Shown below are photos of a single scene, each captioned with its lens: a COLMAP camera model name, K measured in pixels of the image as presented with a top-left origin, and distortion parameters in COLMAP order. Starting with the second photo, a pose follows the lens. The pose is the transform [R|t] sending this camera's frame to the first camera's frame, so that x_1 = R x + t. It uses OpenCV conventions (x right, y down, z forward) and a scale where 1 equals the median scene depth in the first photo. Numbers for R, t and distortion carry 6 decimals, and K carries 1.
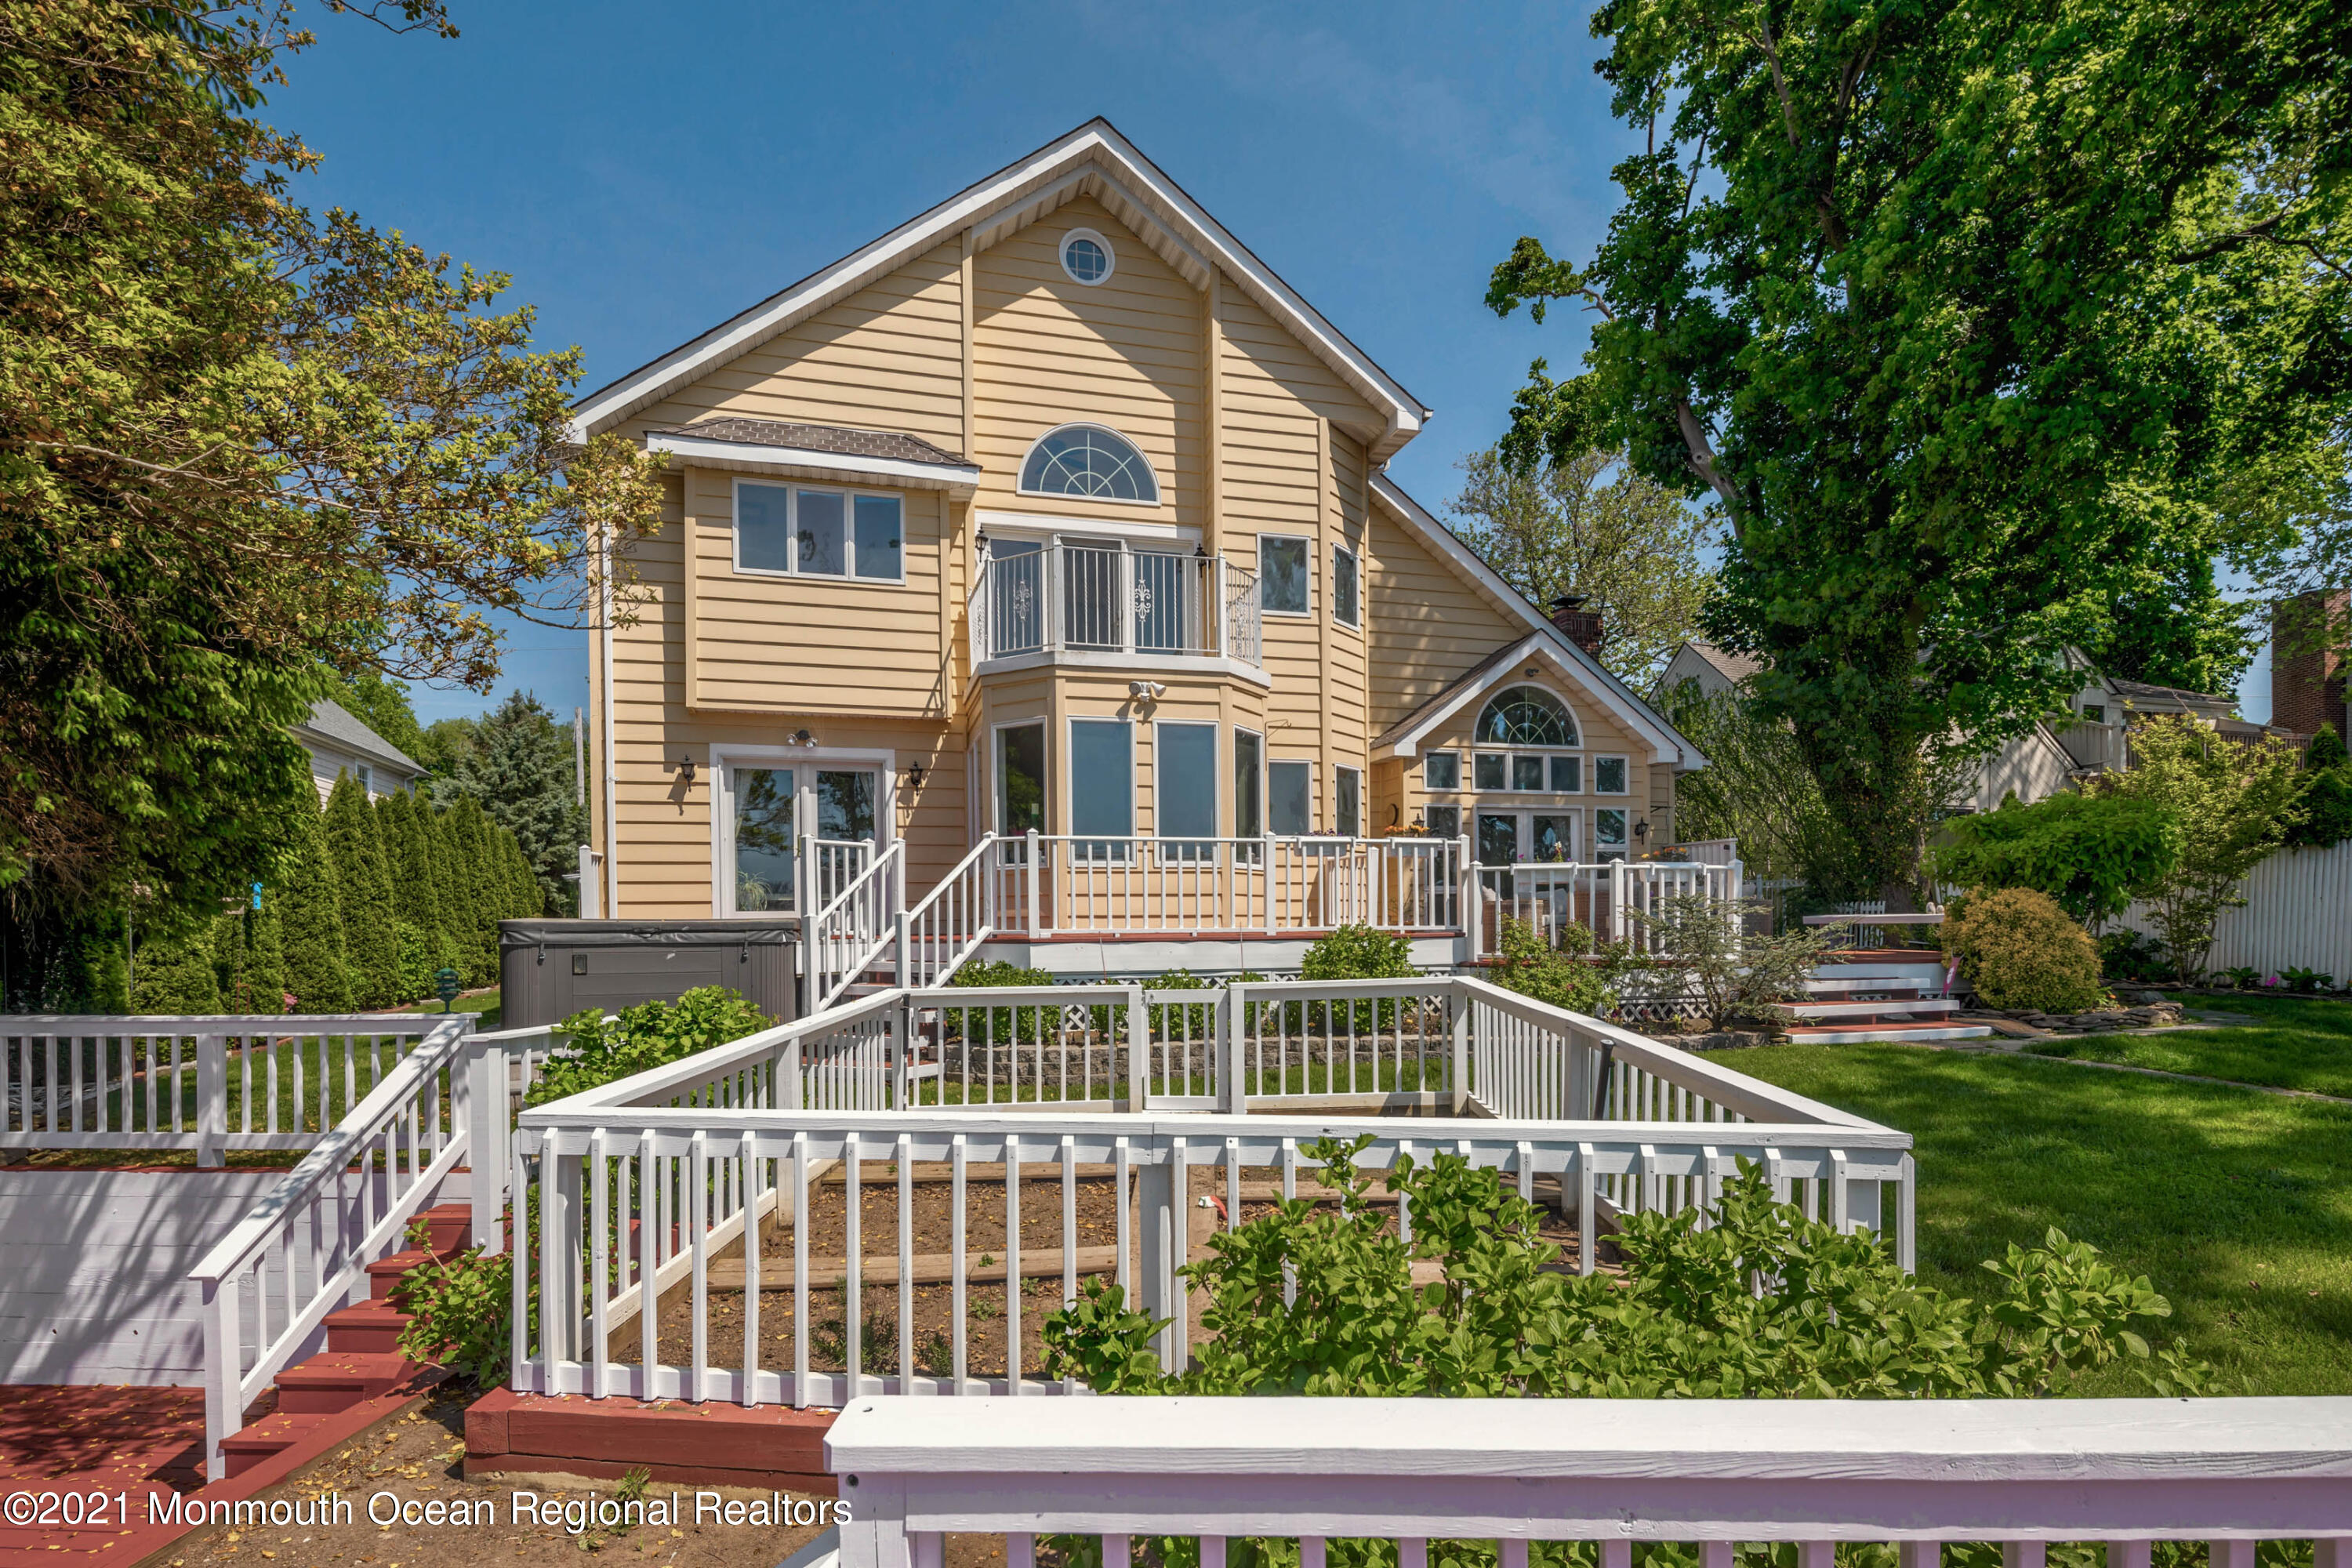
lens RADIAL K [[1142.8, 0, 1172.5], [0, 1142.8, 942.6], [0, 0, 1]] dist [0.000325, 0.000135]
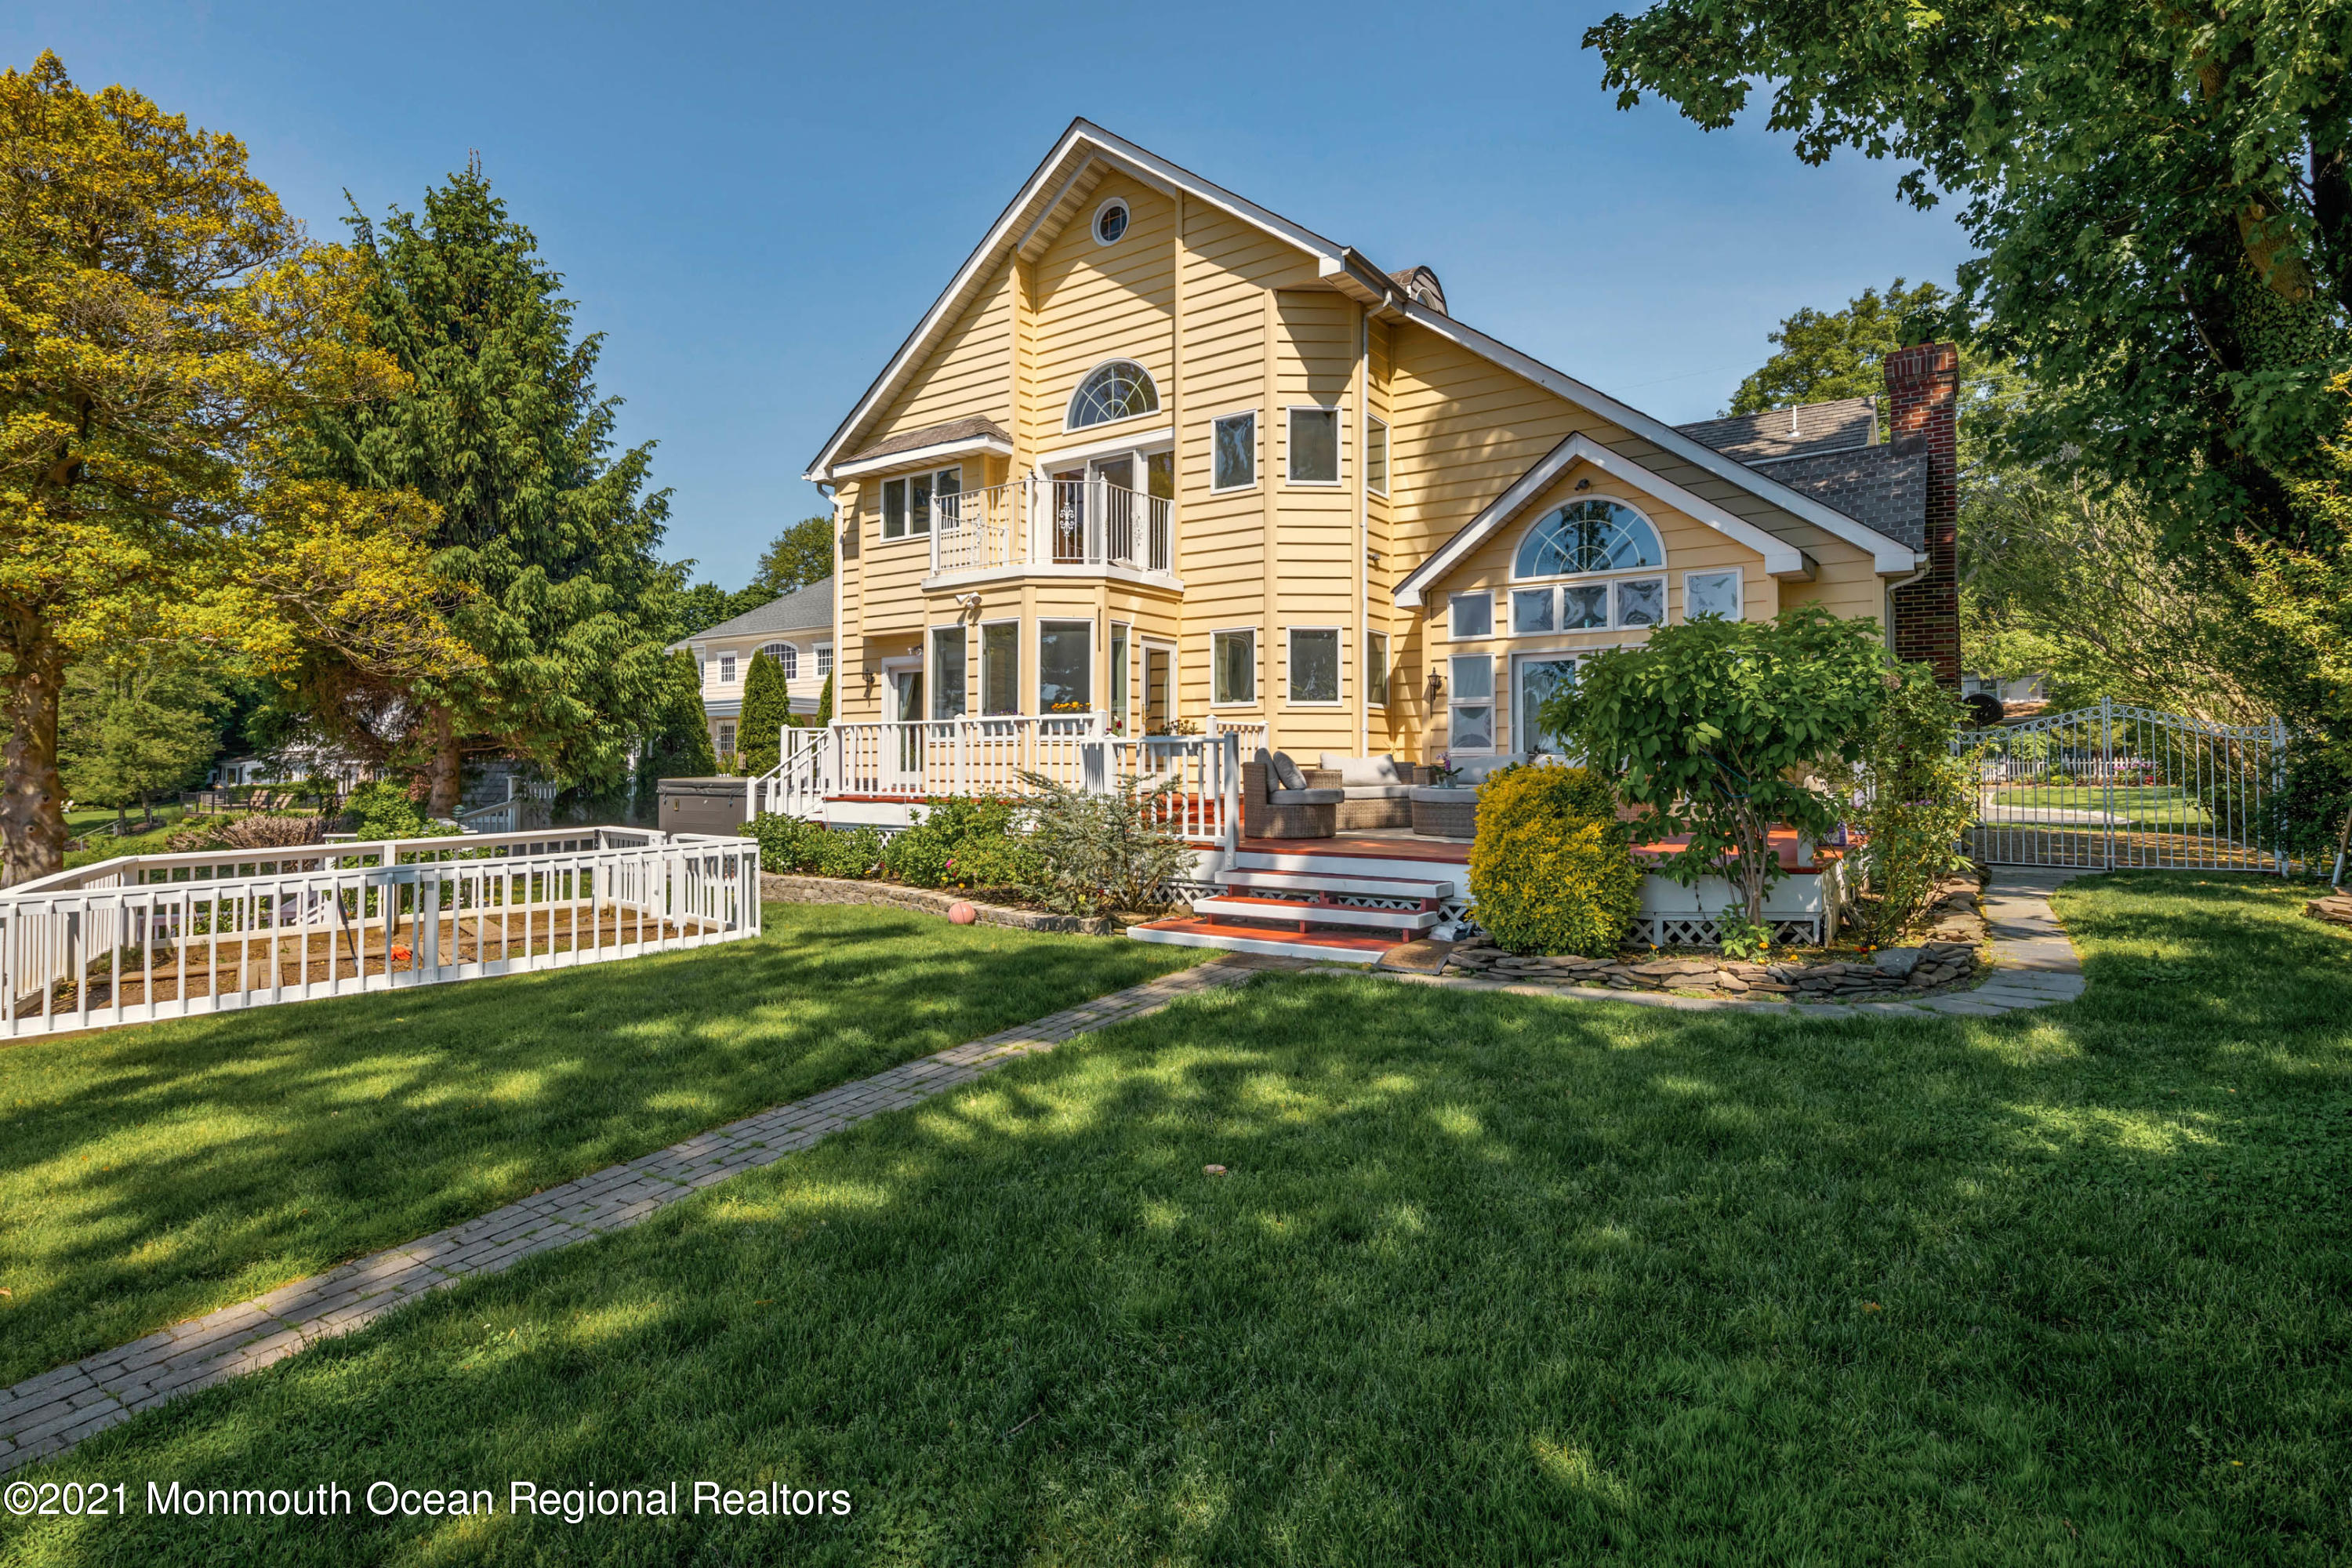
lens RADIAL K [[1159.9, 0, 1191.1], [0, 1159.9, 733.5], [0, 0, 1]] dist [0.003027, 0.000498]
pose [[0.643821, -0.013190, -0.765063, 0.923845], [-0.018203, 0.999304, -0.032546, -0.032466], [0.764960, 0.034880, 0.643133, 0.317412]]
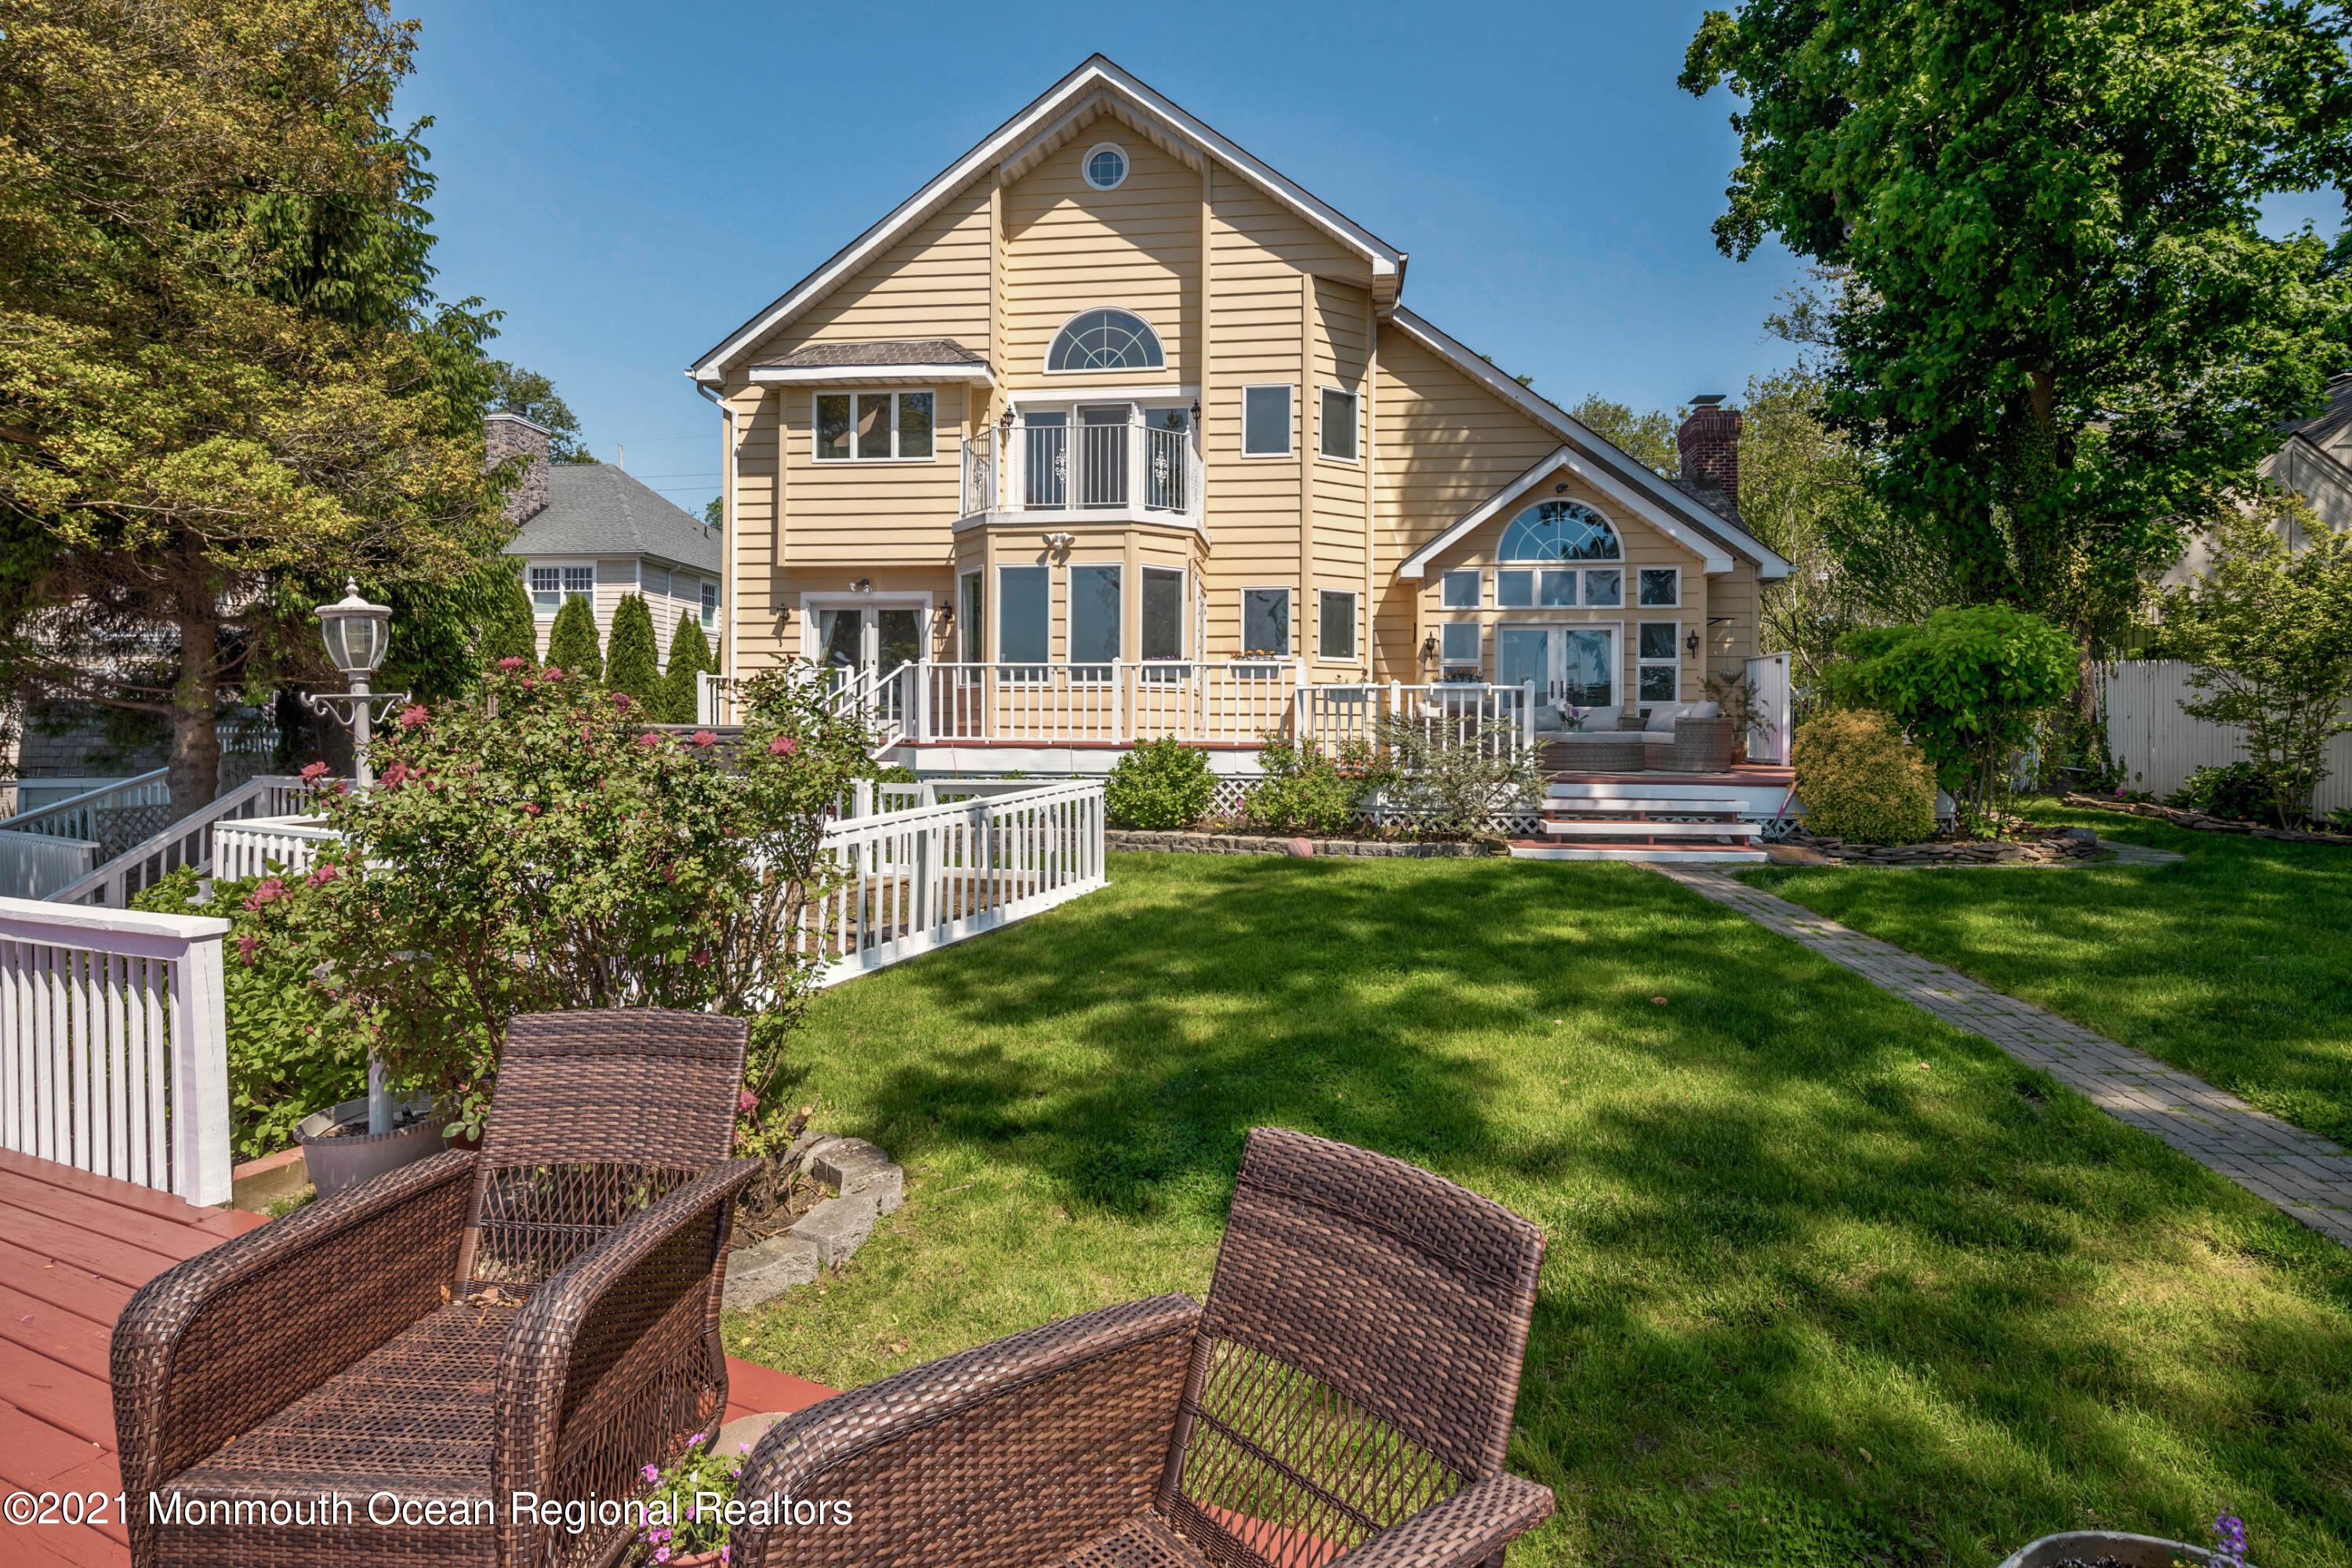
lens RADIAL K [[1159.9, 0, 1191.1], [0, 1159.9, 733.5], [0, 0, 1]] dist [0.003027, 0.000498]
pose [[0.927708, 0.015262, -0.372994, 0.477340], [-0.020603, 0.999734, -0.010338, -0.005727], [0.372737, 0.017275, 0.927776, -0.068262]]
